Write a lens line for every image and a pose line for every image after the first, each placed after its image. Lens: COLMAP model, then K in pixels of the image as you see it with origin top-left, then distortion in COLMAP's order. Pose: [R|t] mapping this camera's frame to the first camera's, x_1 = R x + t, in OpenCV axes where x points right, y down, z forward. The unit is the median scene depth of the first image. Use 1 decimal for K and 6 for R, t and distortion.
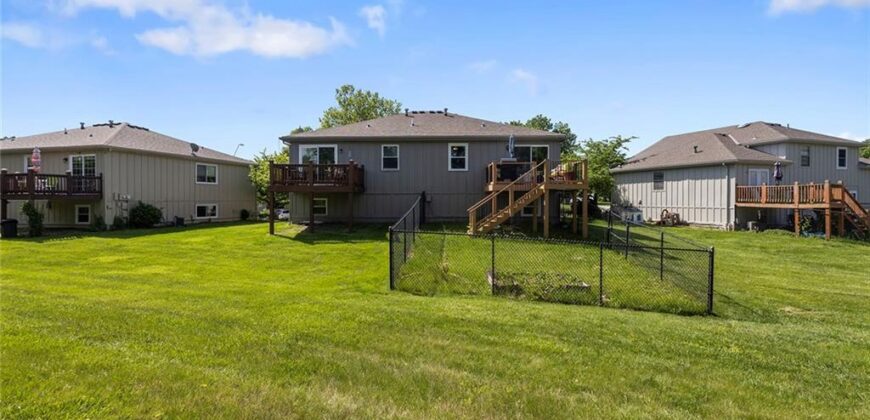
lens RADIAL K [[414.8, 0, 425.9], [0, 414.8, 206.0], [0, 0, 1]] dist [-0.004087, 0.002722]
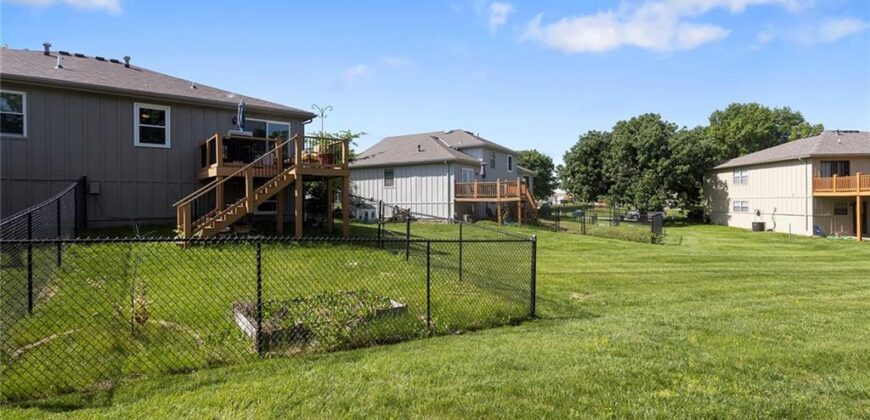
lens RADIAL K [[414.8, 0, 430.5], [0, 414.8, 202.4], [0, 0, 1]] dist [-0.004087, 0.002722]
pose [[0.772803, -0.007386, 0.634603, 0.001319], [0.017989, 0.999785, -0.010270, 0.016322], [-0.634391, 0.019353, 0.772770, 0.216507]]
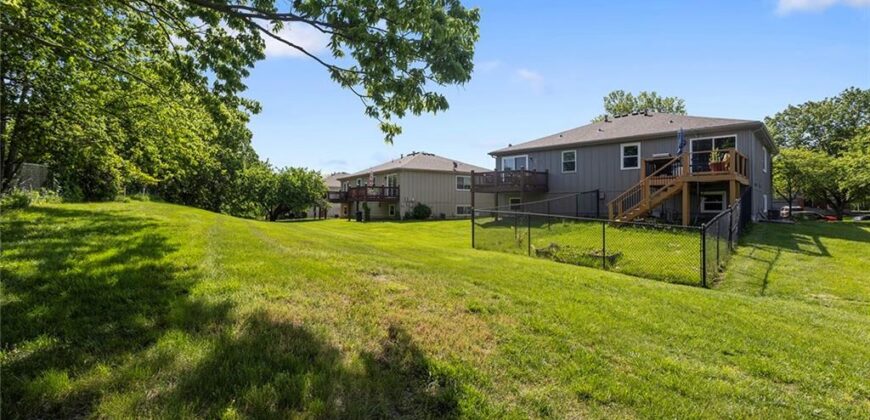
lens RADIAL K [[414.8, 0, 423.1], [0, 414.8, 208.2], [0, 0, 1]] dist [-0.004087, 0.002722]
pose [[0.734922, -0.002027, -0.678148, 0.397323], [-0.011466, 0.999815, -0.015414, 0.036982], [0.678054, 0.019104, 0.734764, -0.138070]]
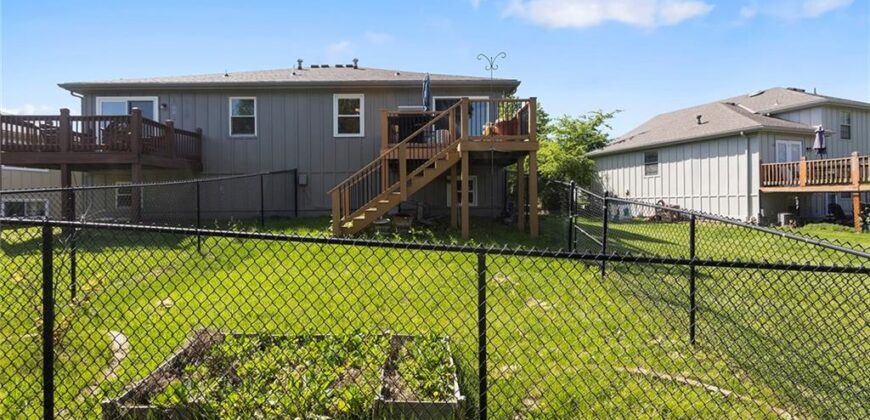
lens RADIAL K [[414.8, 0, 428.3], [0, 414.8, 203.8], [0, 0, 1]] dist [-0.004087, 0.002722]
pose [[0.999473, -0.009409, 0.031078, 0.175260], [0.009973, 0.999788, -0.018034, 0.031056], [-0.030902, 0.018335, 0.999354, 0.345744]]
